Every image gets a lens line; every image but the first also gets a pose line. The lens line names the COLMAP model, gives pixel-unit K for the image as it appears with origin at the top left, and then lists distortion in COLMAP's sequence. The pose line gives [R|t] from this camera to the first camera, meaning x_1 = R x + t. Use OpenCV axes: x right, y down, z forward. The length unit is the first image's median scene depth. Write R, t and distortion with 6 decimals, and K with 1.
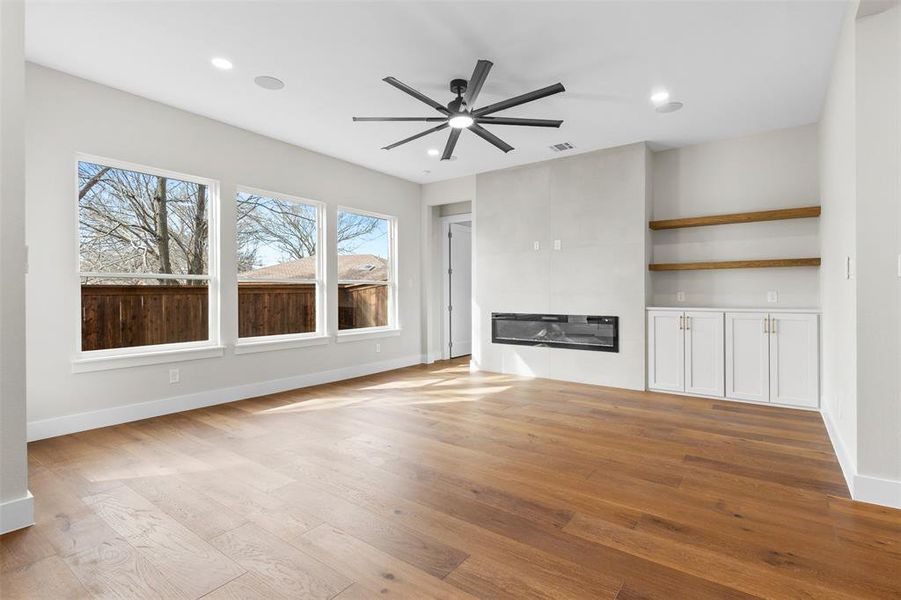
lens RADIAL K [[442.6, 0, 438.9], [0, 442.6, 293.2], [0, 0, 1]] dist [0.001762, 0.000099]
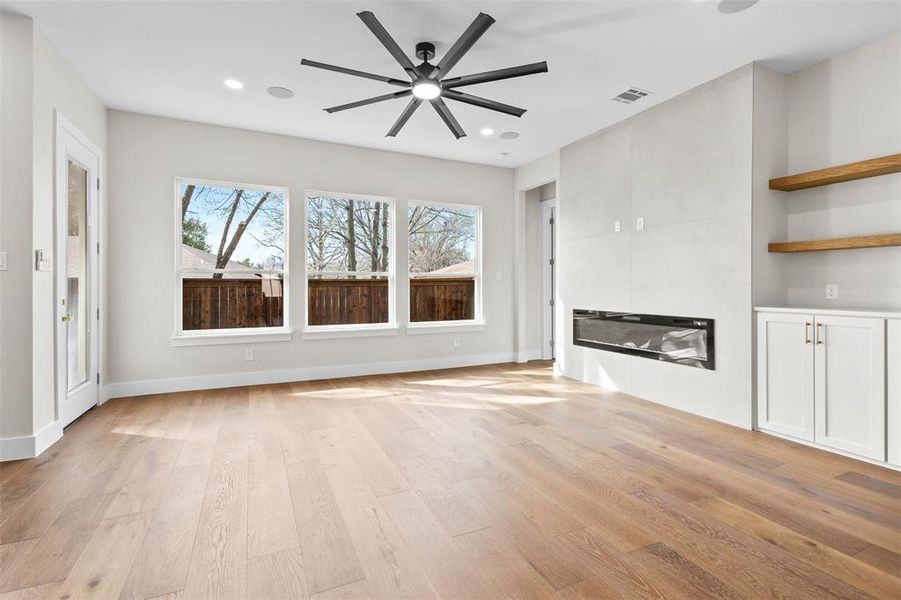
lens RADIAL K [[427.4, 0, 447.9], [0, 427.4, 287.4], [0, 0, 1]] dist [0.003299, 0.000597]
pose [[0.882937, 0.003006, -0.469481, 0.328310], [-0.001399, 0.999992, 0.003772, -0.000170], [0.469489, -0.002673, 0.882934, 0.181597]]
